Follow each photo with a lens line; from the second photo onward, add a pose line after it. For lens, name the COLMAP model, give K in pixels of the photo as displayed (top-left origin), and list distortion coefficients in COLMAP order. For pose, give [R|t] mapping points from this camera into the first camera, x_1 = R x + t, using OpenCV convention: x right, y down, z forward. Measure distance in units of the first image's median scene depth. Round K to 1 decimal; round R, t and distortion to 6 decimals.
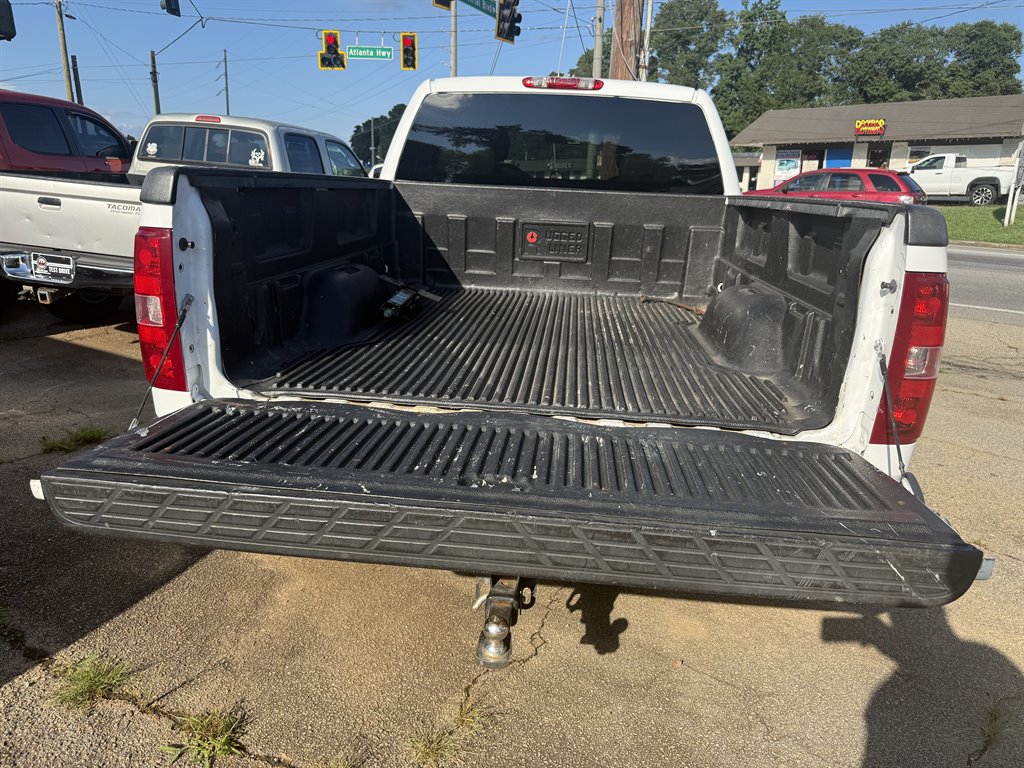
lens RADIAL K [[734.4, 0, 506.9], [0, 734.4, 384.3], [0, 0, 1]] dist [0.000520, -0.007918]
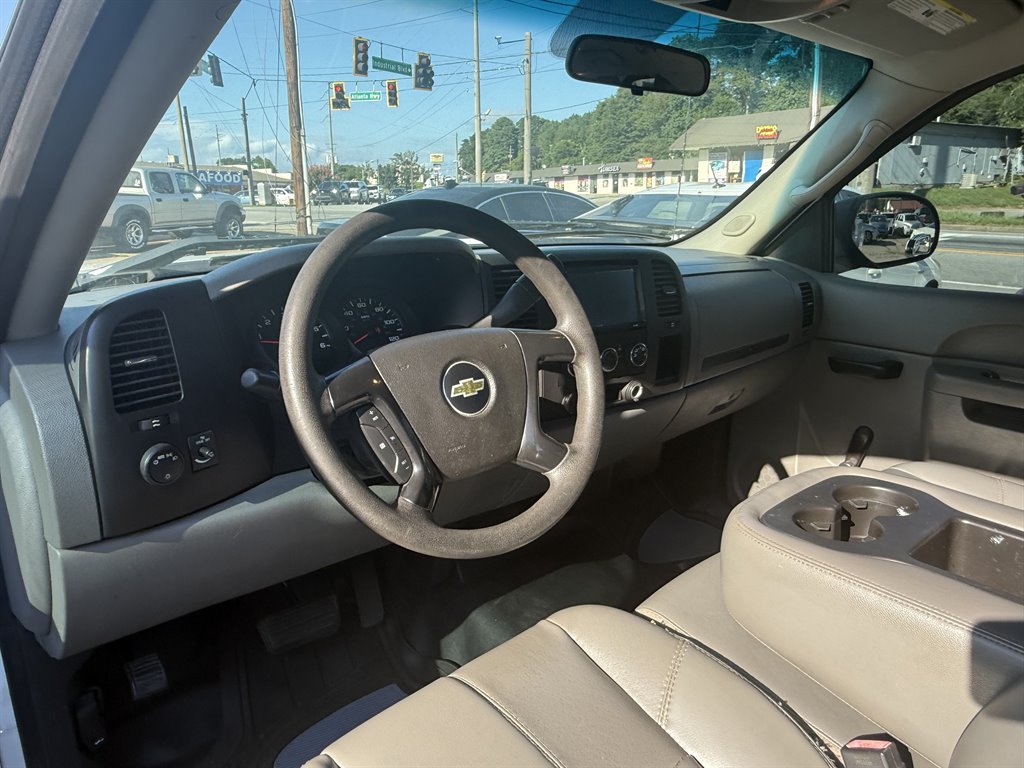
lens RADIAL K [[727.3, 0, 478.1], [0, 727.3, 397.8], [0, 0, 1]] dist [-0.028817, -0.000992]
pose [[0.980404, 0.018336, -0.196143, 0.290003], [-0.016213, 0.999791, 0.012427, 0.082263], [0.196330, -0.009004, 0.980496, -0.268521]]
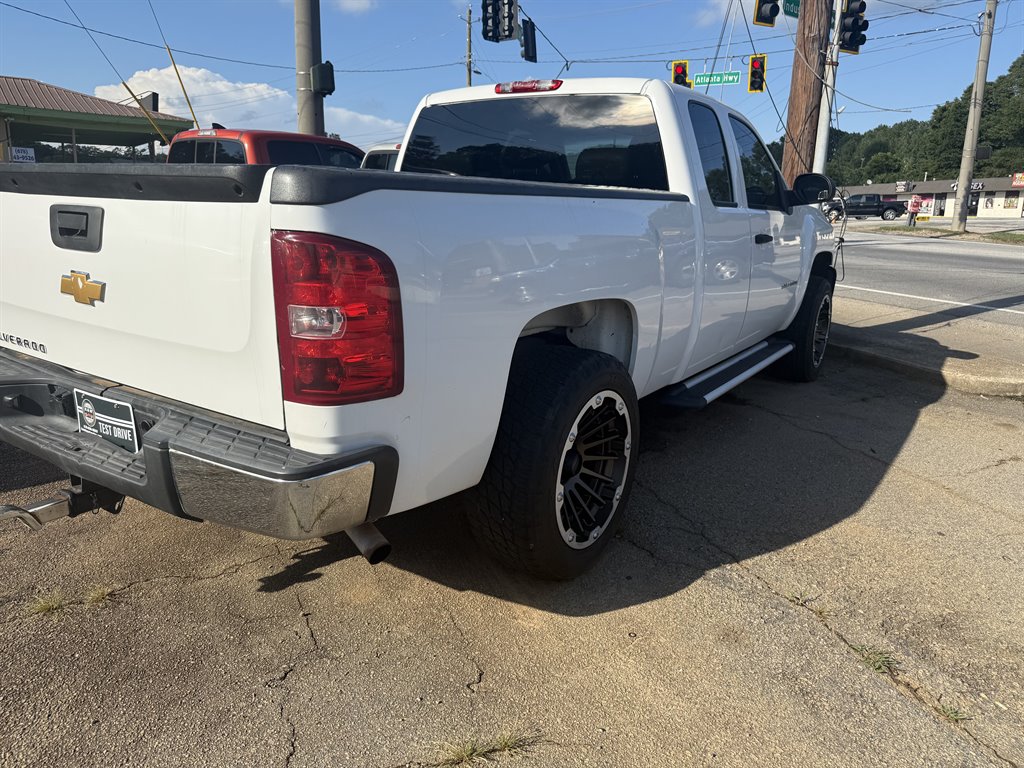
lens RADIAL K [[734.4, 0, 506.9], [0, 734.4, 384.3], [0, 0, 1]] dist [0.000520, -0.007918]
pose [[0.878150, 0.098549, -0.468125, 0.071374], [-0.116025, 0.993209, -0.008561, 0.001814], [0.464103, 0.061832, 0.883621, 0.013467]]
